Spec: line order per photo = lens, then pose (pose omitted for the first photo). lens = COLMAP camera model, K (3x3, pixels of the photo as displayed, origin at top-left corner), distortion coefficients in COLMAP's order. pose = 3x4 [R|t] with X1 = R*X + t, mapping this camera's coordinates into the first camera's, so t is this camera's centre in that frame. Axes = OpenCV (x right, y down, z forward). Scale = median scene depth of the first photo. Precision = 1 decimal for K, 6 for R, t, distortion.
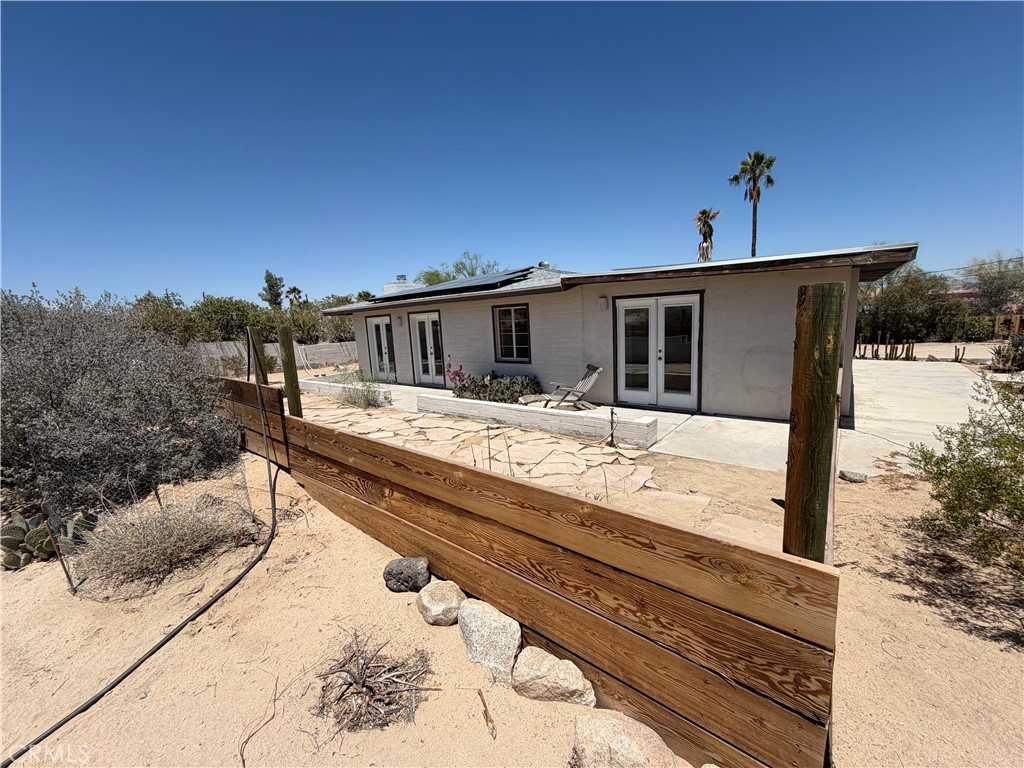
lens RADIAL K [[407.8, 0, 512.3], [0, 407.8, 383.0], [0, 0, 1]] dist [0.001931, 0.000334]
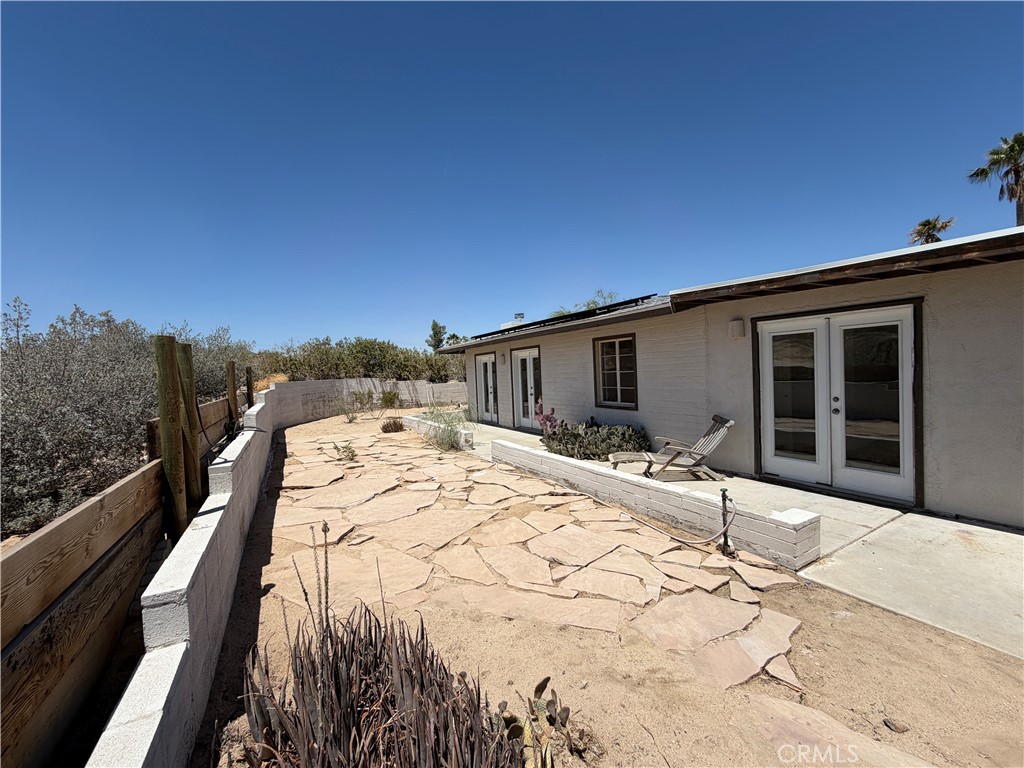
lens RADIAL K [[407.8, 0, 509.6], [0, 407.8, 384.1], [0, 0, 1]] dist [0.001931, 0.000334]
pose [[0.932866, 0.024372, -0.359398, 0.112101], [-0.062442, 0.993545, -0.094703, -0.009641], [0.354770, 0.110787, 0.928367, 0.221662]]
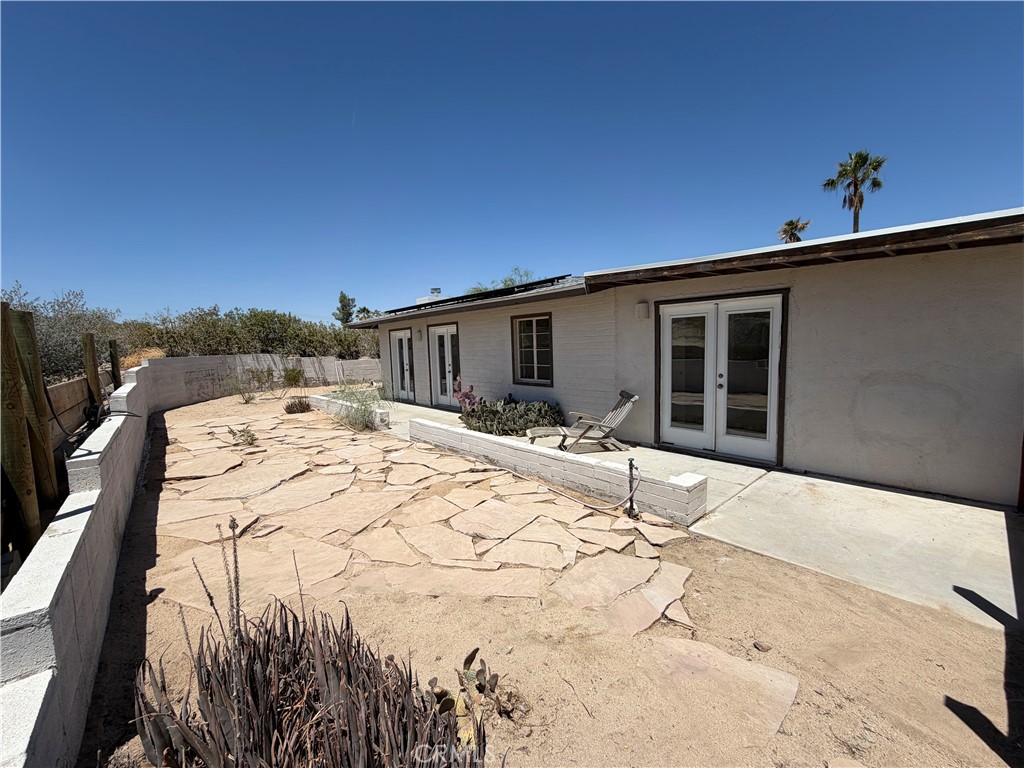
lens RADIAL K [[407.8, 0, 509.0], [0, 407.8, 384.2], [0, 0, 1]] dist [0.001931, 0.000334]
pose [[0.986117, 0.036766, -0.161933, 0.105549], [-0.045243, 0.997775, -0.048972, -0.010870], [0.159773, 0.055618, 0.985586, 0.222052]]
